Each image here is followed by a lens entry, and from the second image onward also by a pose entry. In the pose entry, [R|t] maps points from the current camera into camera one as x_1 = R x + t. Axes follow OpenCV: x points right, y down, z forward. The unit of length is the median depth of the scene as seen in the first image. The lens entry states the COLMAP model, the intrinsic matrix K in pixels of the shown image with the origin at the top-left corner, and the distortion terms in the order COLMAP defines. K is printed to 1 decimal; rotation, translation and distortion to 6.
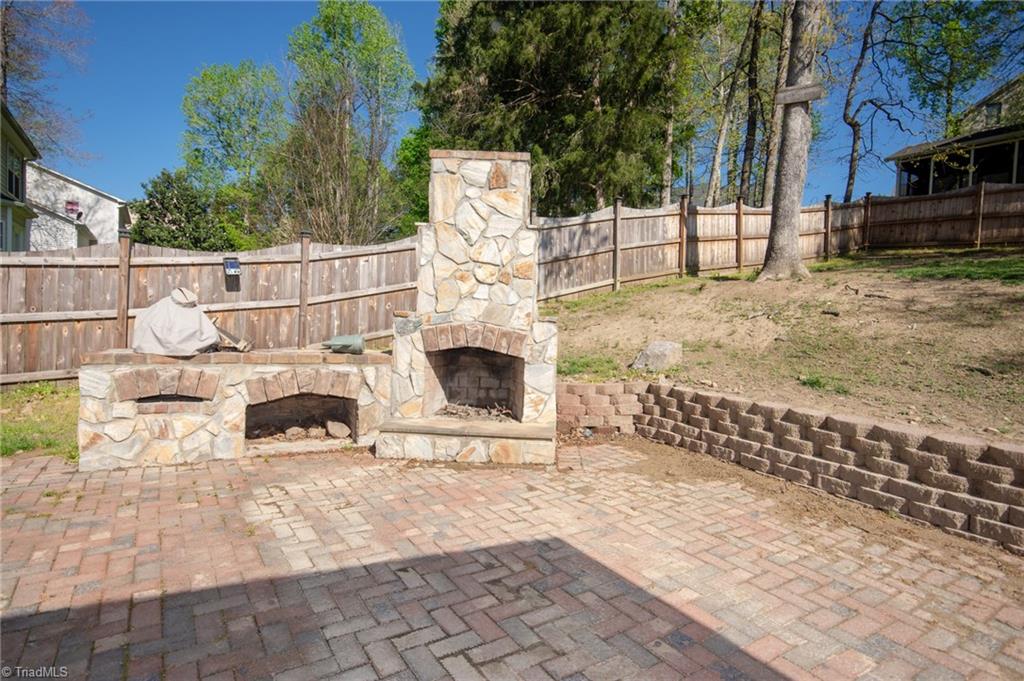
lens RADIAL K [[549.8, 0, 512.0], [0, 549.8, 342.6], [0, 0, 1]] dist [0.010935, 0.003382]
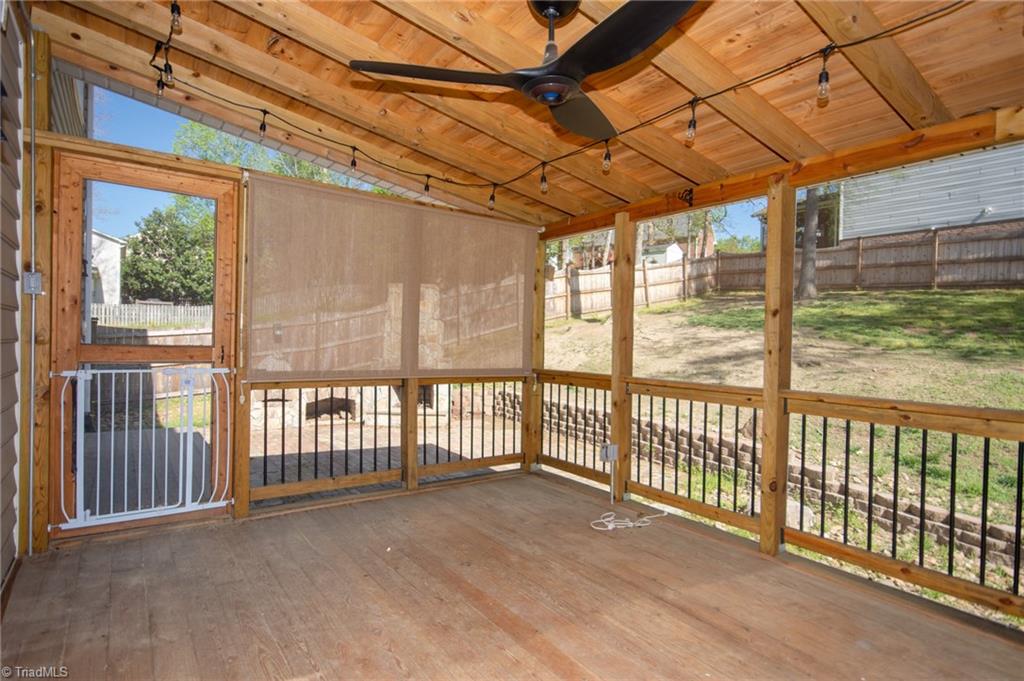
lens RADIAL K [[549.8, 0, 511.5], [0, 549.8, 339.0], [0, 0, 1]] dist [0.010935, 0.003382]
pose [[0.998928, -0.018821, 0.042284, 0.073376], [0.020215, 0.999258, -0.032774, -0.015954], [-0.041635, 0.033593, 0.998568, -0.356980]]
